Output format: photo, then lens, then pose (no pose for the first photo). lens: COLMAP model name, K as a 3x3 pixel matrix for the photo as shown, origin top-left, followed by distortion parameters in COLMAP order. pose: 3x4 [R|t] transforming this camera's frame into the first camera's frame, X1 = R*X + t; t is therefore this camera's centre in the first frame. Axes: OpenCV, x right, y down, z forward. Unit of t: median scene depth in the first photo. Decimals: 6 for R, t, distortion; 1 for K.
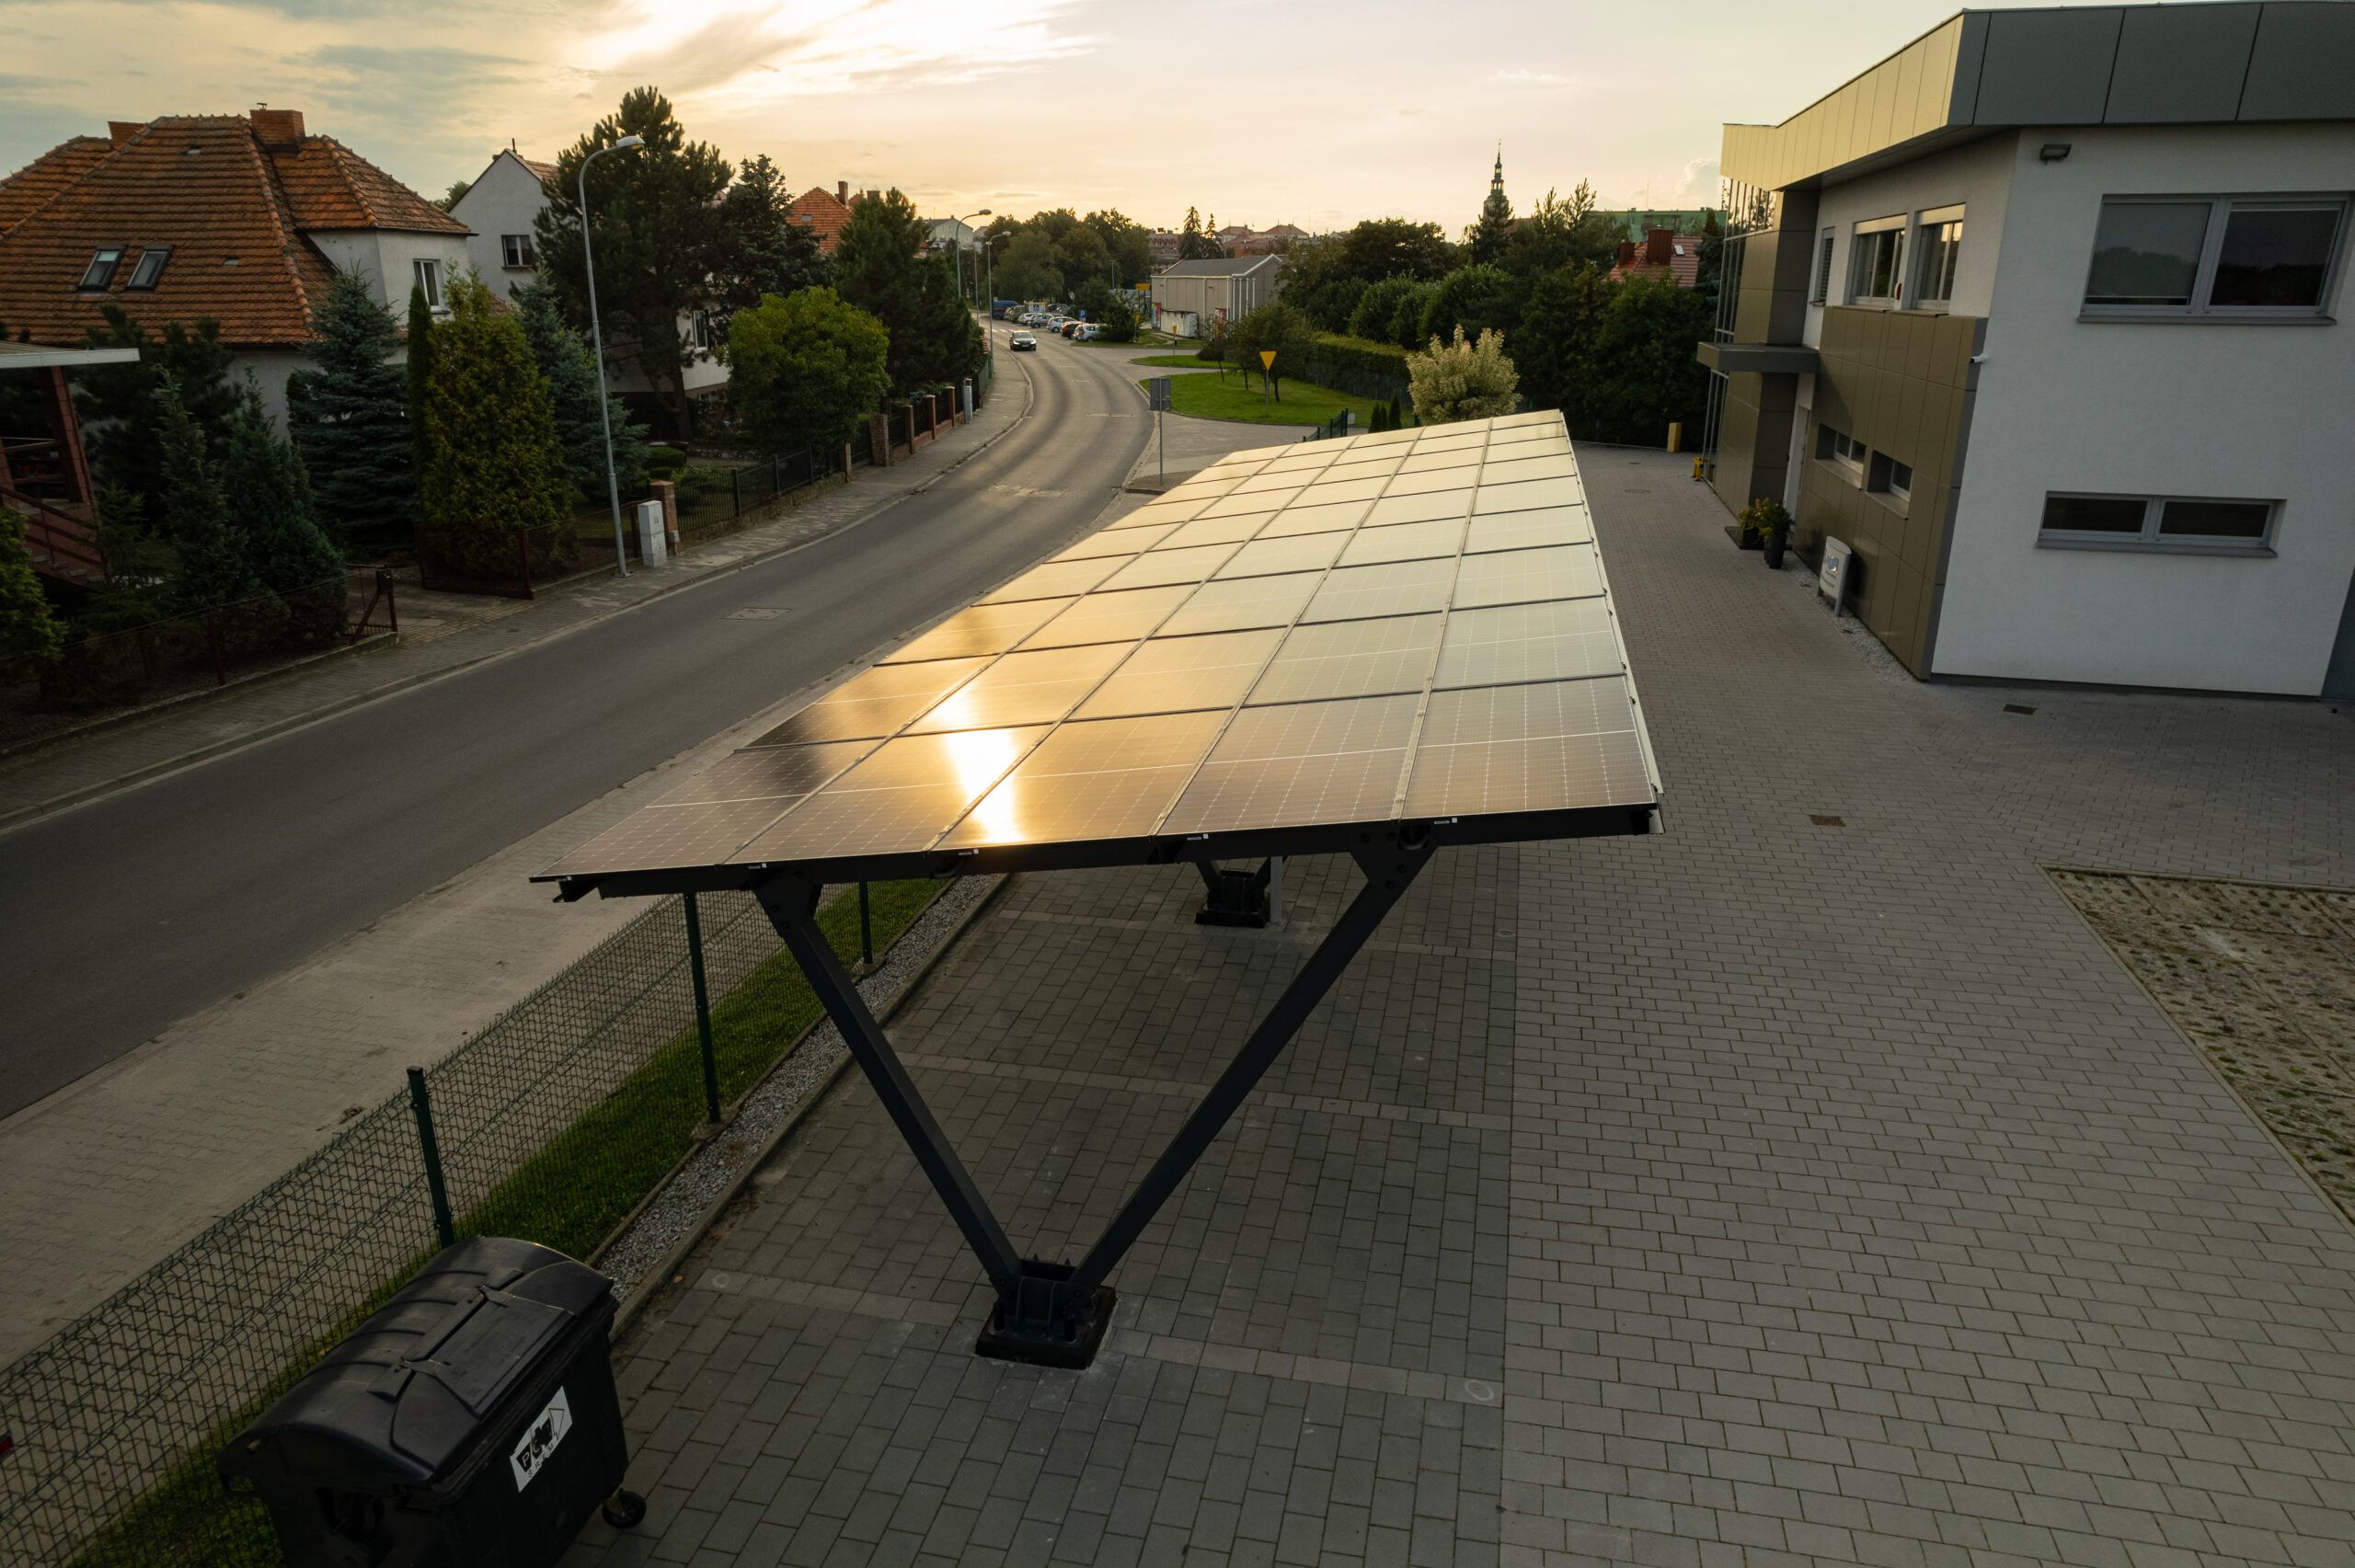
lens RADIAL K [[1507.8, 0, 1185.1], [0, 1507.8, 789.0], [0, 0, 1]] dist [-0.079342, 0.071986]
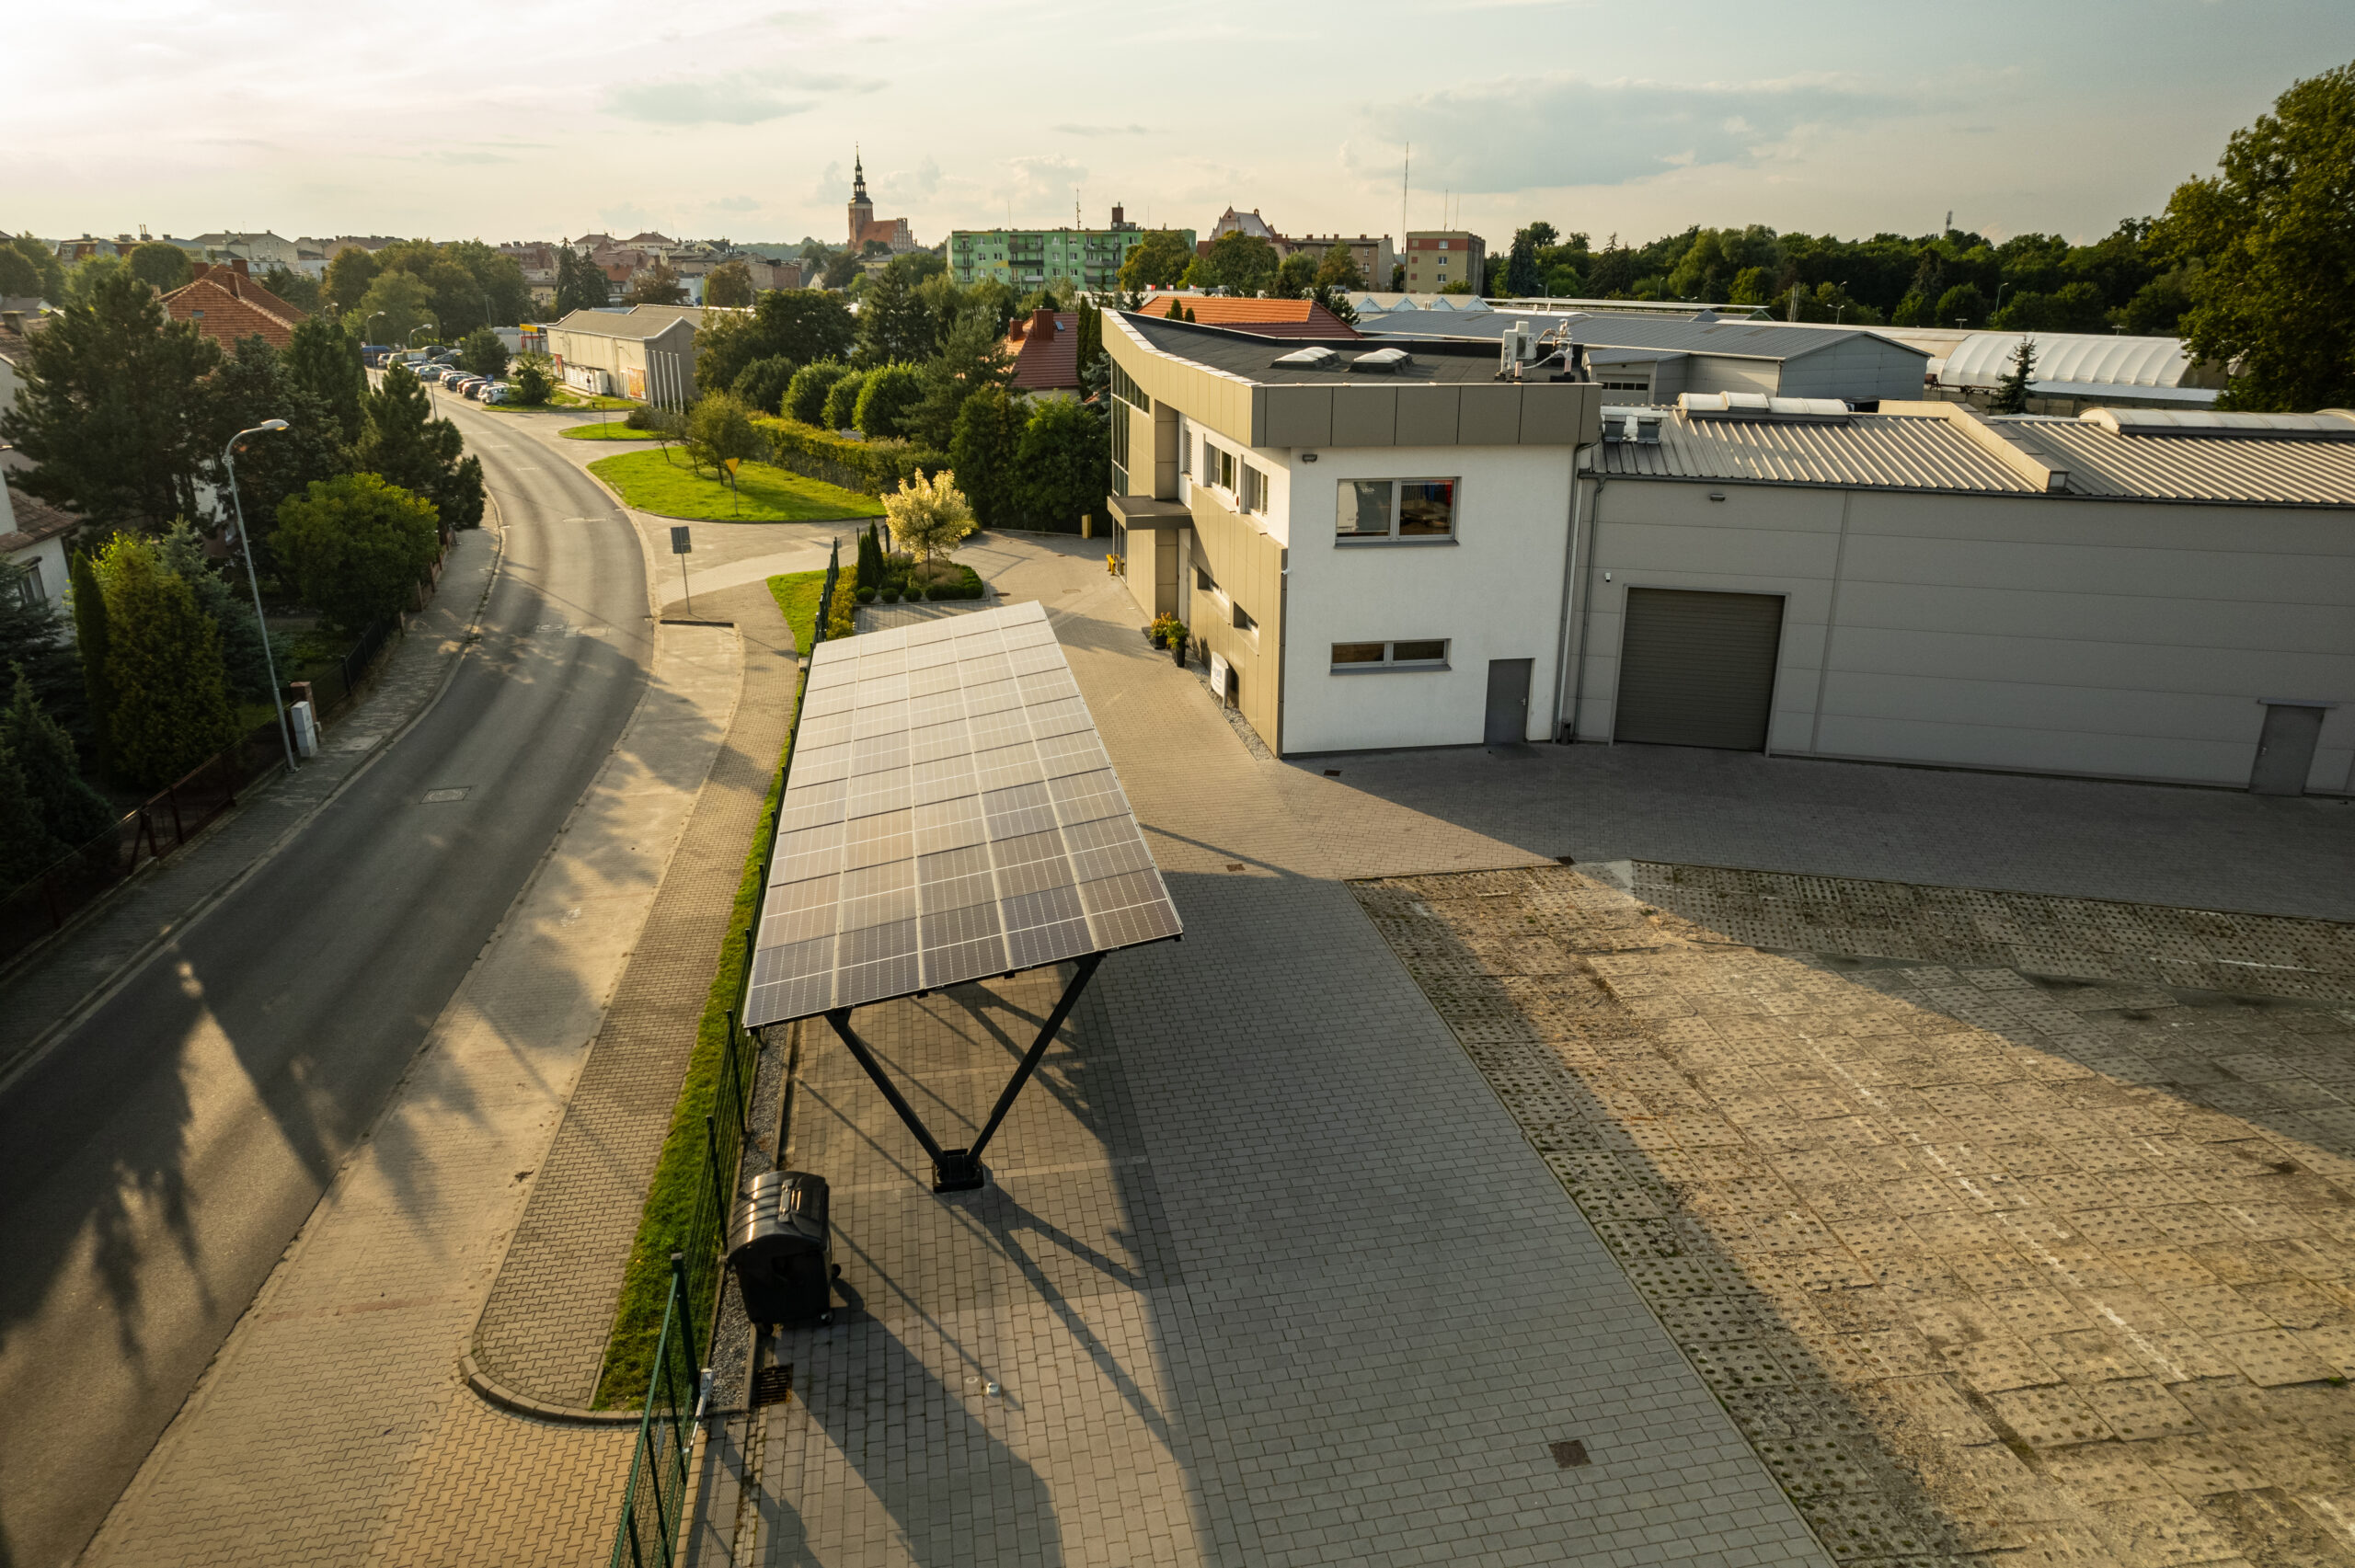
lens RADIAL K [[1507.8, 0, 1181.1], [0, 1507.8, 778.5], [0, 0, 1]] dist [-0.079342, 0.071986]
pose [[0.923466, -0.128552, 0.361503, -0.128654], [0.128343, 0.991422, 0.024700, -0.064749], [-0.361577, 0.023587, 0.932044, -0.316317]]
